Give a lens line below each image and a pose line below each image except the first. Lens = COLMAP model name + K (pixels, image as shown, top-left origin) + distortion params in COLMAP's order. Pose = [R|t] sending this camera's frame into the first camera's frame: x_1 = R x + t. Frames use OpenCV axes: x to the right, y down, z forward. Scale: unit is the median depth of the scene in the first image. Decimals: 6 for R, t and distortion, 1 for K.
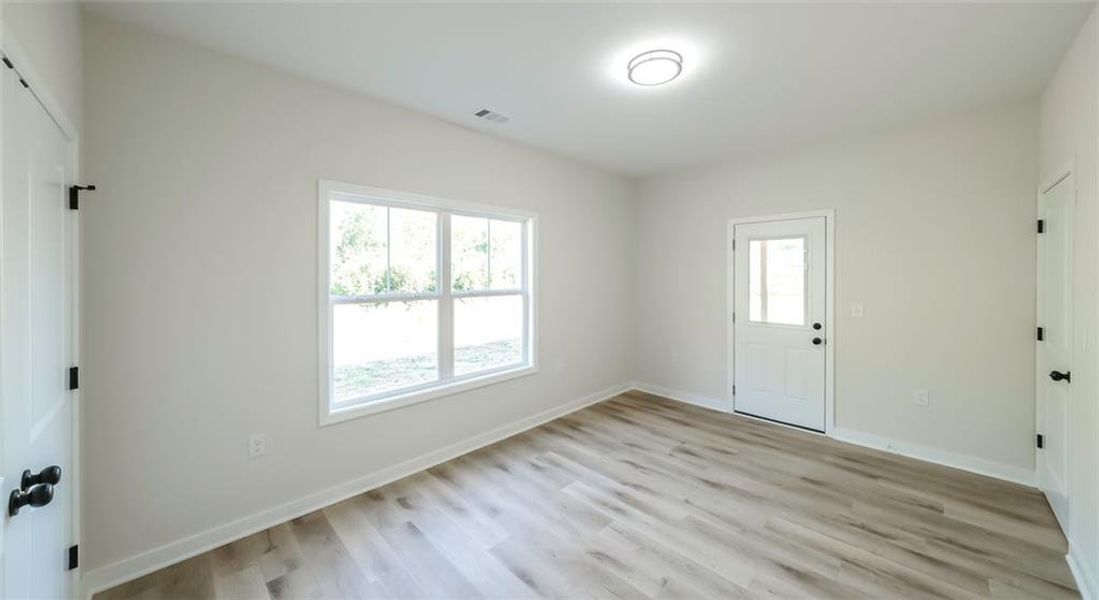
lens RADIAL K [[384.9, 0, 548.4], [0, 384.9, 277.6], [0, 0, 1]] dist [-0.000189, -0.000015]
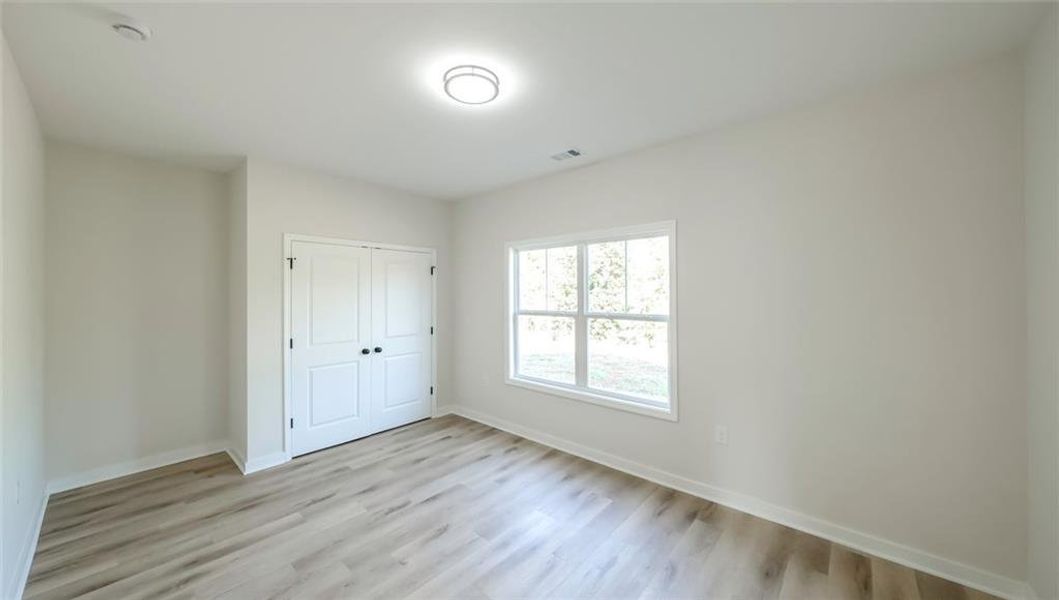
lens RADIAL K [[378.5, 0, 528.4], [0, 378.5, 292.2], [0, 0, 1]] dist [0.000882, 0.000003]
pose [[0.074250, 0.008434, -0.997204, 0.941920], [-0.002712, 0.999962, 0.008255, -0.035437], [0.997236, 0.002091, 0.074270, 0.822439]]
